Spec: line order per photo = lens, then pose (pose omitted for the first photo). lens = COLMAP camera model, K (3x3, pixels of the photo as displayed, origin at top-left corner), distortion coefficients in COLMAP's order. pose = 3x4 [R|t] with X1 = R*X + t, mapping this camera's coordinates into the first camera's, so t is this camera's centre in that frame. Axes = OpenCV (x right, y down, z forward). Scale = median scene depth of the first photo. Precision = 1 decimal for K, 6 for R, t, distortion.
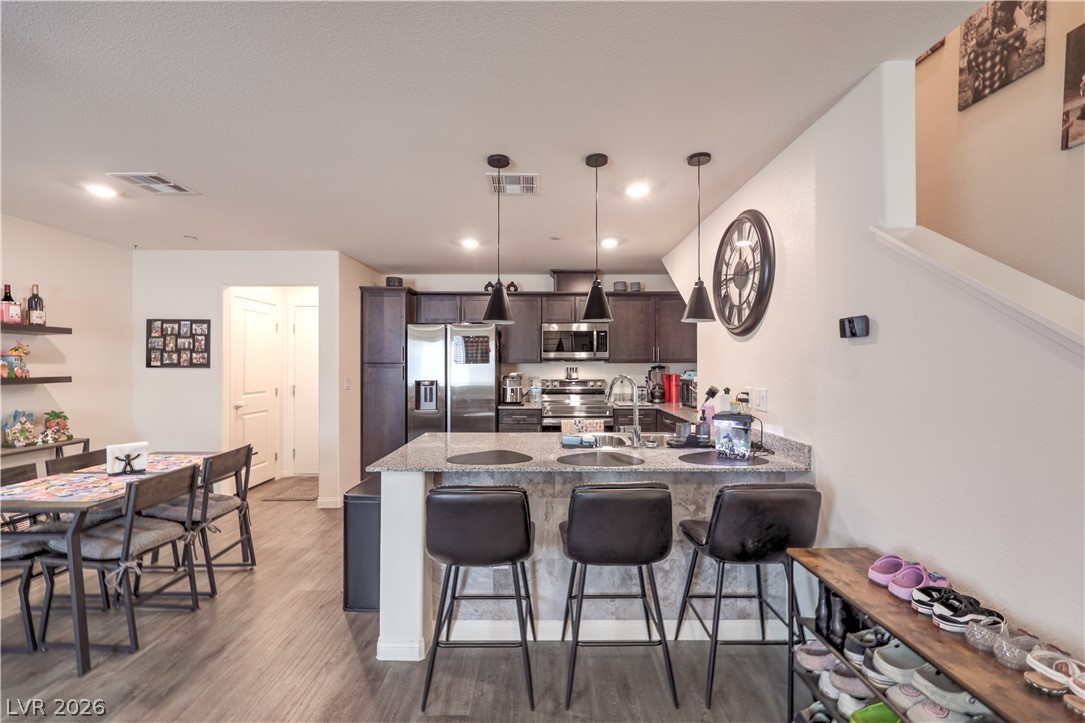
lens RADIAL K [[442.8, 0, 542.5], [0, 442.8, 361.5], [0, 0, 1]] dist [-0.000114, 0.000096]
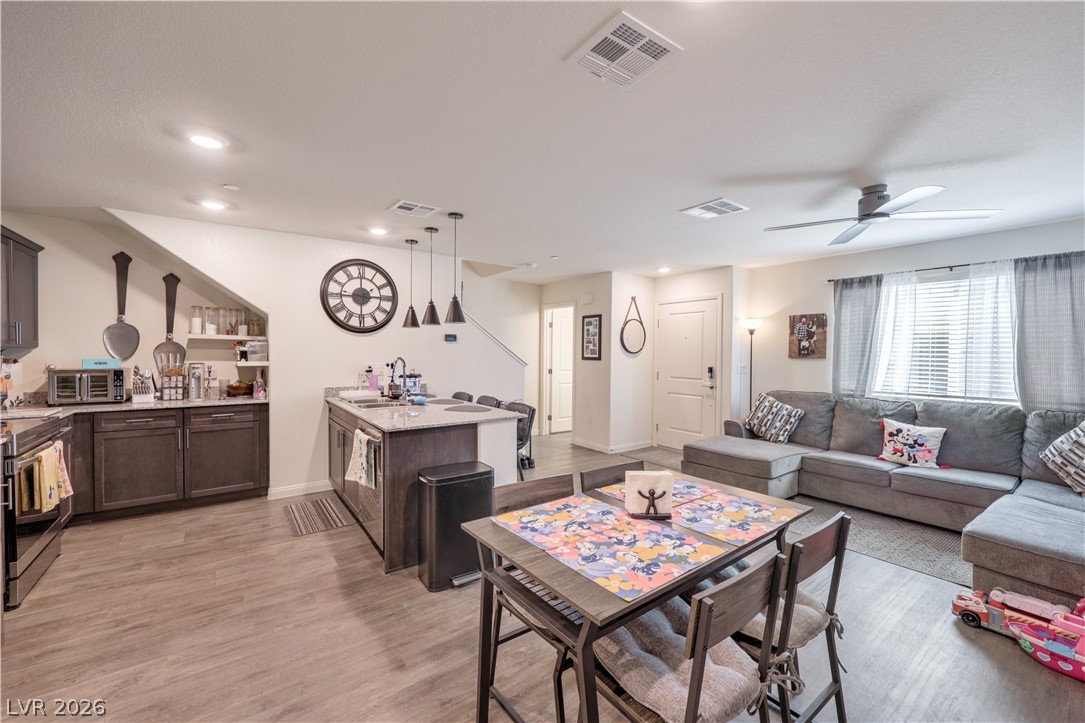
lens RADIAL K [[432.8, 0, 539.1], [0, 432.8, 357.4], [0, 0, 1]] dist [-0.003668, 0.000382]
pose [[-0.584605, -0.017565, 0.811128, -0.808229], [-0.010695, 0.999846, 0.013944, 0.002140], [-0.811247, -0.000523, -0.584703, 0.901430]]
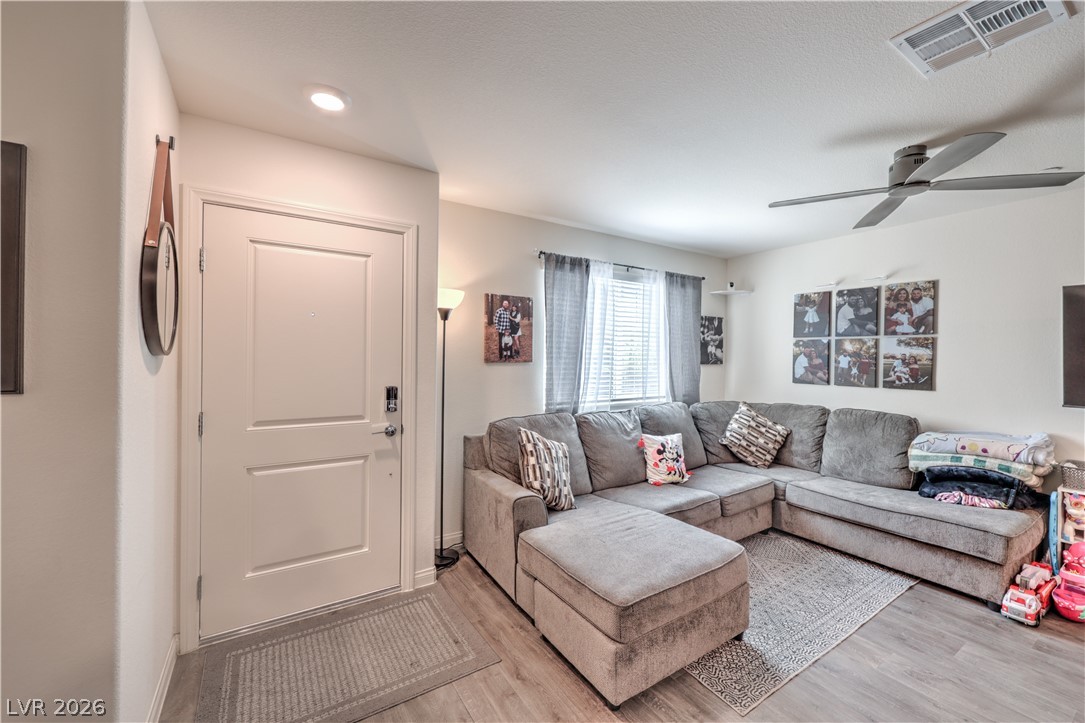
lens RADIAL K [[432.8, 0, 539.1], [0, 432.8, 357.4], [0, 0, 1]] dist [-0.003668, 0.000382]
pose [[-0.845910, -0.009340, -0.533243, 0.096395], [-0.010094, 0.999948, -0.001501, 0.004517], [0.533230, 0.004113, -0.845961, 0.298801]]
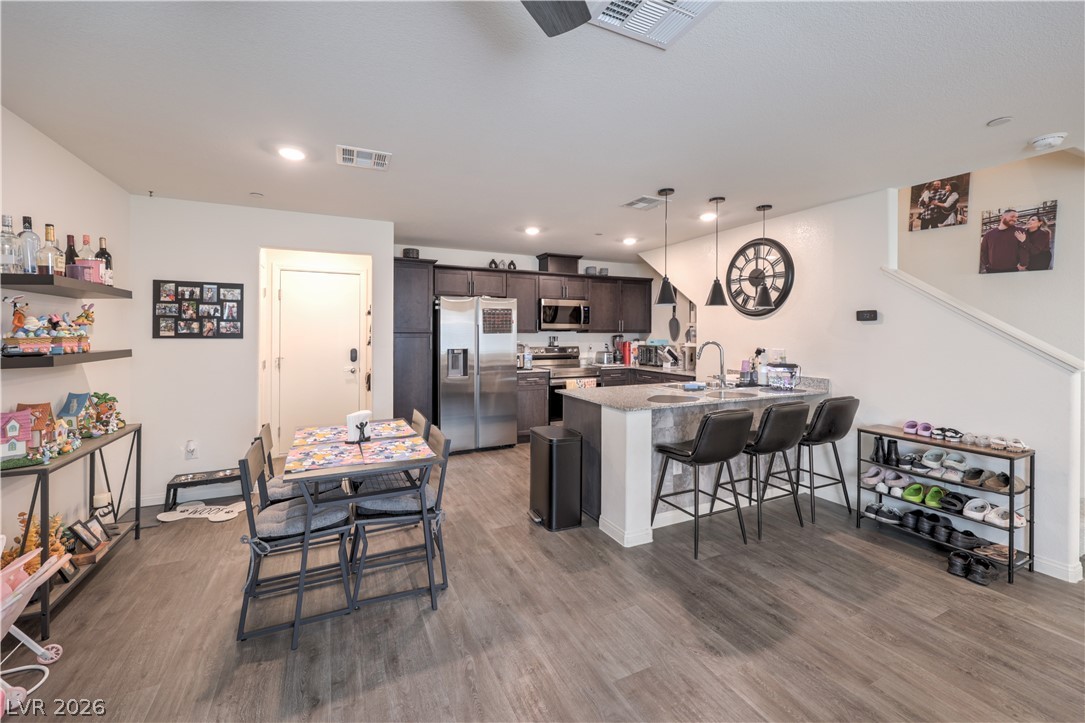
lens RADIAL K [[445.0, 0, 542.4], [0, 445.0, 335.8], [0, 0, 1]] dist [-0.000172, 0.000054]
pose [[0.901467, -0.002576, 0.432840, -0.597264], [-0.002599, 0.999932, 0.011365, -0.002676], [-0.432840, -0.011370, 0.901399, -0.066714]]
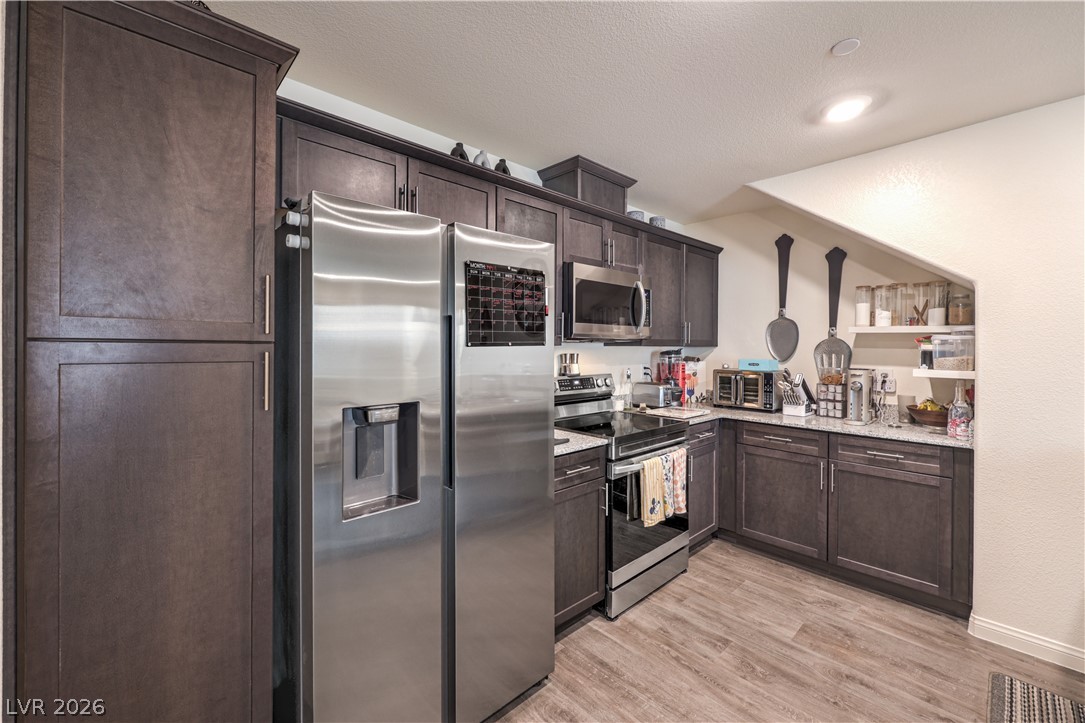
lens RADIAL K [[445.2, 0, 534.7], [0, 445.2, 348.8], [0, 0, 1]] dist [-0.000236, -0.000177]
pose [[0.735197, 0.000130, 0.677854, -0.421204], [-0.007863, 0.999934, 0.008337, 0.004287], [-0.677808, -0.011460, 0.735149, 0.795690]]
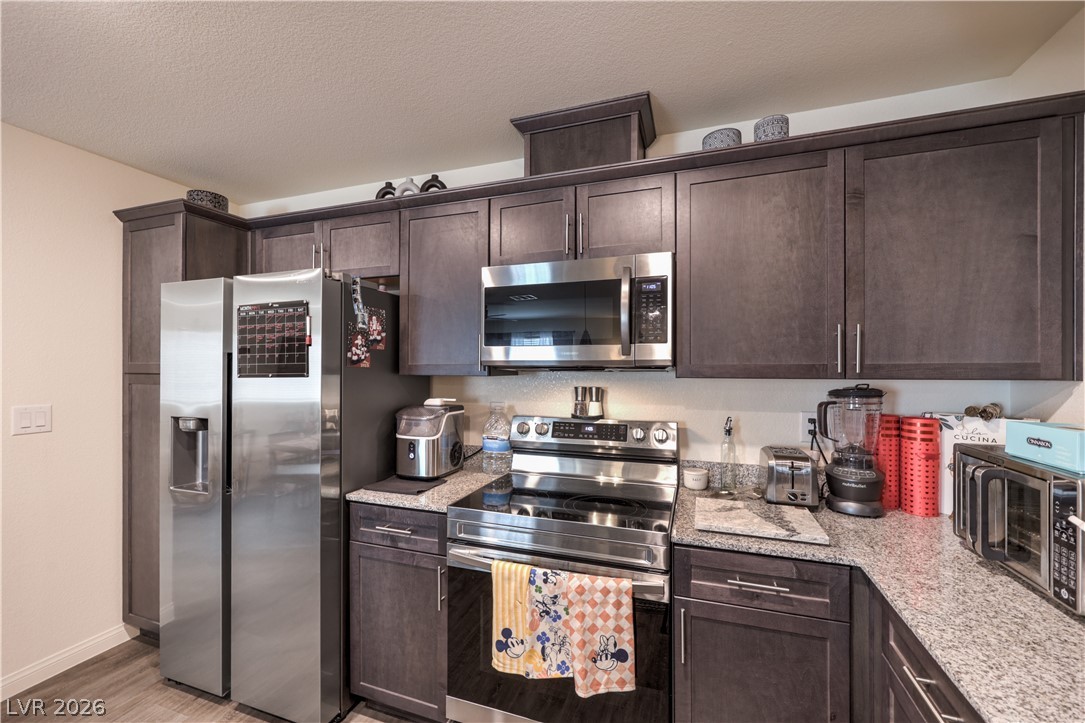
lens RADIAL K [[440.7, 0, 543.5], [0, 440.7, 367.8], [0, 0, 1]] dist [-0.000213, -0.000008]
pose [[0.942468, 0.003151, -0.334283, 0.198230], [-0.002066, 0.999991, 0.003603, -0.005641], [0.334291, -0.002705, 0.942466, 0.794534]]
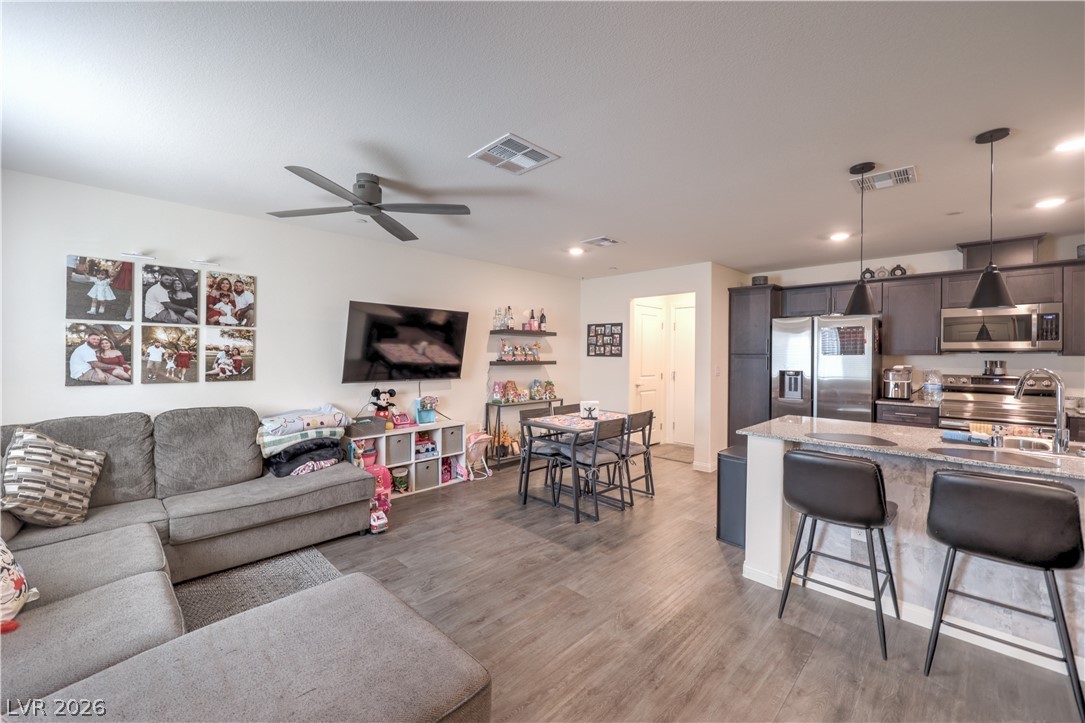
lens RADIAL K [[432.8, 0, 539.1], [0, 432.8, 357.4], [0, 0, 1]] dist [-0.003668, 0.000382]
pose [[0.701231, 0.010388, -0.712859, 0.057049], [-0.003199, 0.999930, 0.011425, 0.001146], [0.712927, -0.005731, 0.701214, -0.169859]]
